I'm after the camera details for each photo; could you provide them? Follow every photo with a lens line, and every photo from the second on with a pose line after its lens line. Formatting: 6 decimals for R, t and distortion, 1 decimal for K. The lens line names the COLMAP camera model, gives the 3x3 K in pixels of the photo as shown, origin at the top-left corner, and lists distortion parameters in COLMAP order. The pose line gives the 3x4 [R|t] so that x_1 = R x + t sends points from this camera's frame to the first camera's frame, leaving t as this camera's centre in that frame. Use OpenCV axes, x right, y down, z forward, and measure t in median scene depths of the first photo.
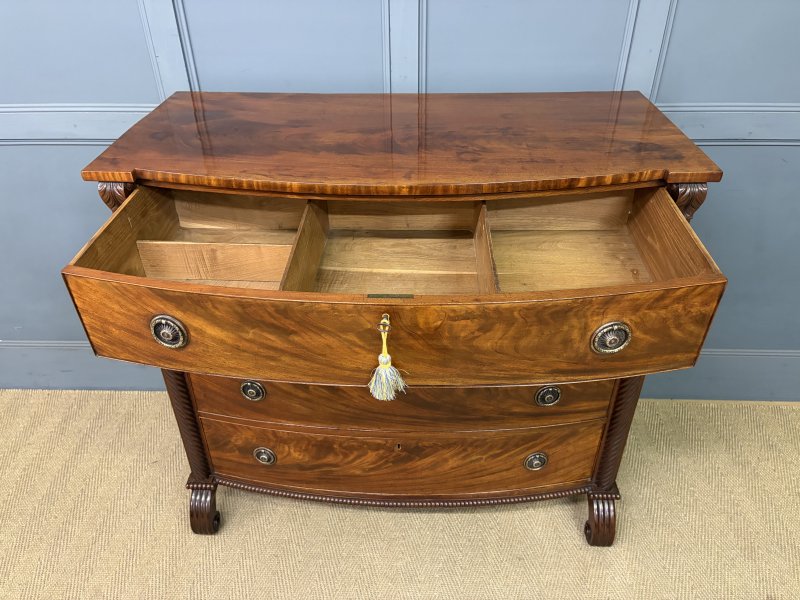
lens RADIAL K [[611.5, 0, 402.9], [0, 611.5, 301.1], [0, 0, 1]] dist [0.039273, -0.060307]
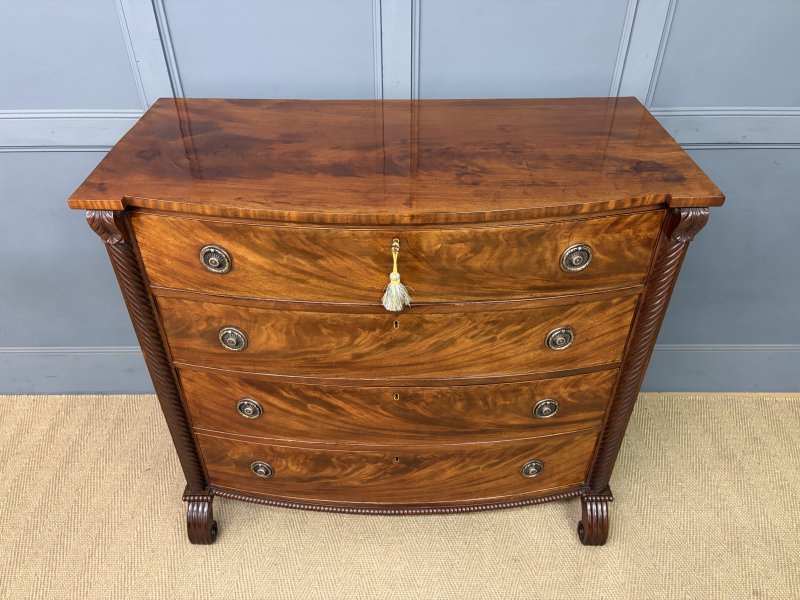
lens RADIAL K [[611.5, 0, 403.1], [0, 611.5, 302.1], [0, 0, 1]] dist [0.039273, -0.060307]
pose [[0.999287, -0.015131, 0.034592, -0.026468], [0.013182, 0.998351, 0.055877, -0.072249], [-0.035381, -0.055381, 0.997838, 0.011305]]
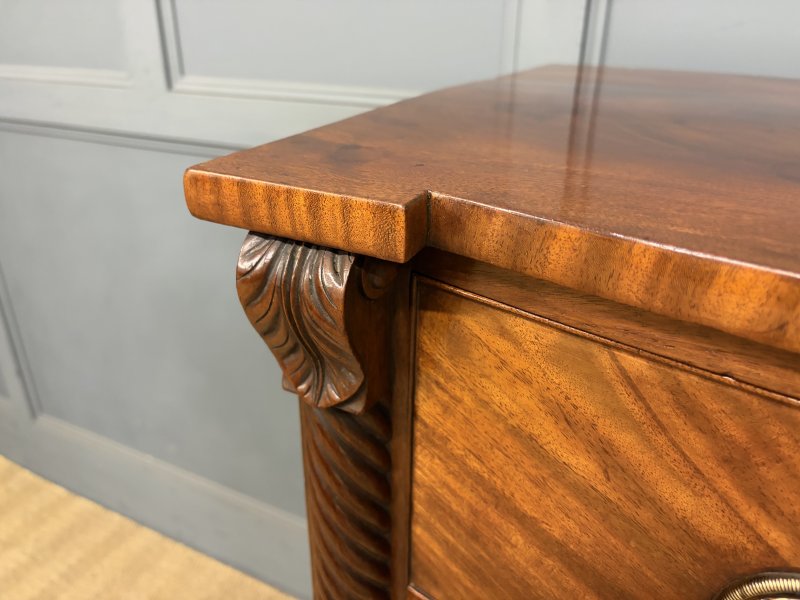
lens RADIAL K [[611.5, 0, 399.4], [0, 611.5, 304.6], [0, 0, 1]] dist [0.039273, -0.060307]
pose [[0.906987, 0.193851, -0.373893, -0.273832], [-0.248812, 0.962916, -0.104328, -0.120292], [0.339804, 0.187653, 0.921585, 0.619721]]
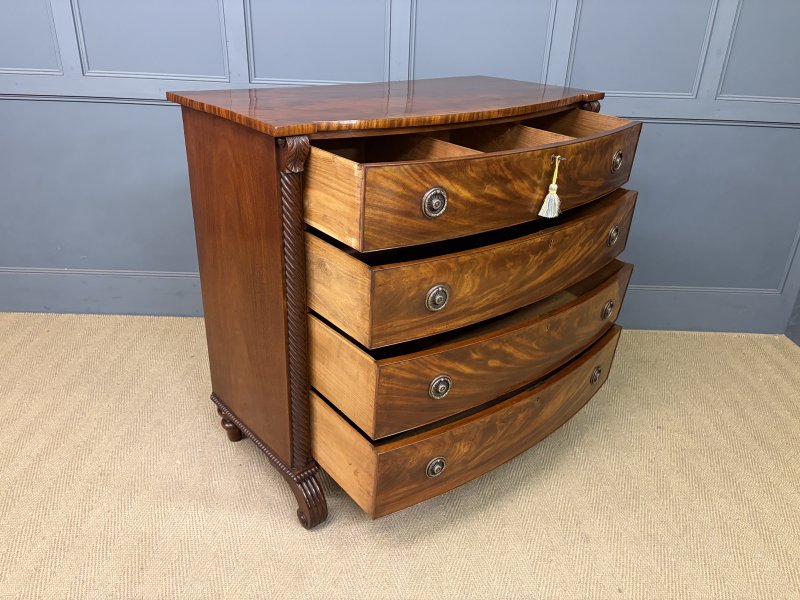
lens RADIAL K [[611.5, 0, 403.6], [0, 611.5, 303.1], [0, 0, 1]] dist [0.039273, -0.060307]
pose [[0.997561, 0.019907, 0.066903, -0.072770], [-0.010317, 0.989993, -0.140737, 0.404714], [-0.069035, 0.139704, 0.987784, -0.360119]]
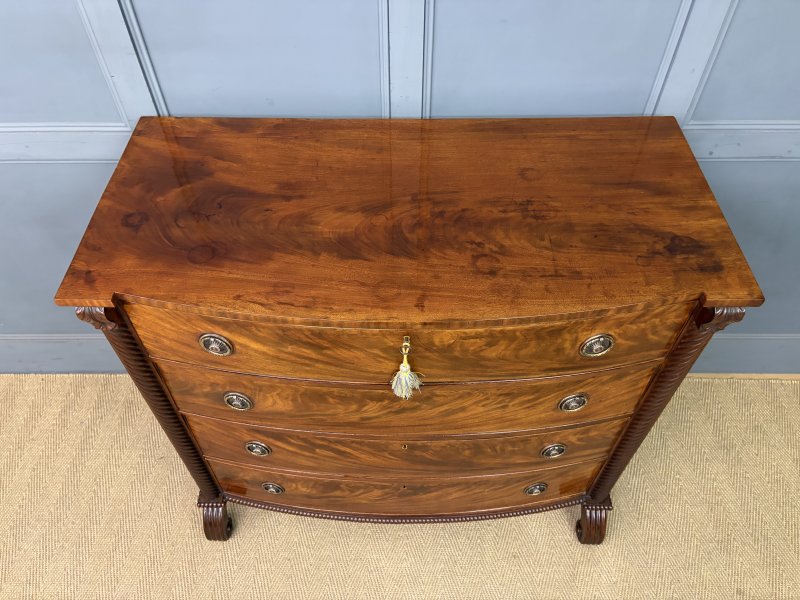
lens RADIAL K [[611.5, 0, 399.5], [0, 611.5, 302.6], [0, 0, 1]] dist [0.039273, -0.060307]
pose [[0.999578, -0.017676, 0.023043, -0.031582], [0.010656, 0.961330, 0.275193, -0.326995], [-0.027016, -0.274831, 0.961113, 0.093743]]
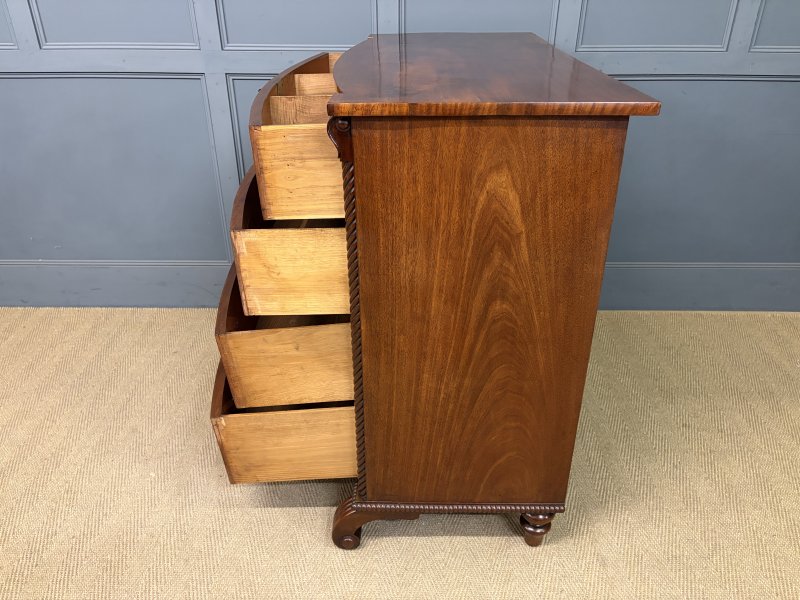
lens RADIAL K [[611.5, 0, 404.6], [0, 611.5, 302.2], [0, 0, 1]] dist [0.039273, -0.060307]
pose [[0.999273, -0.005097, 0.037790, -0.014278], [0.008400, 0.996105, -0.087775, 0.338403], [-0.037195, 0.088029, 0.995423, -0.236124]]
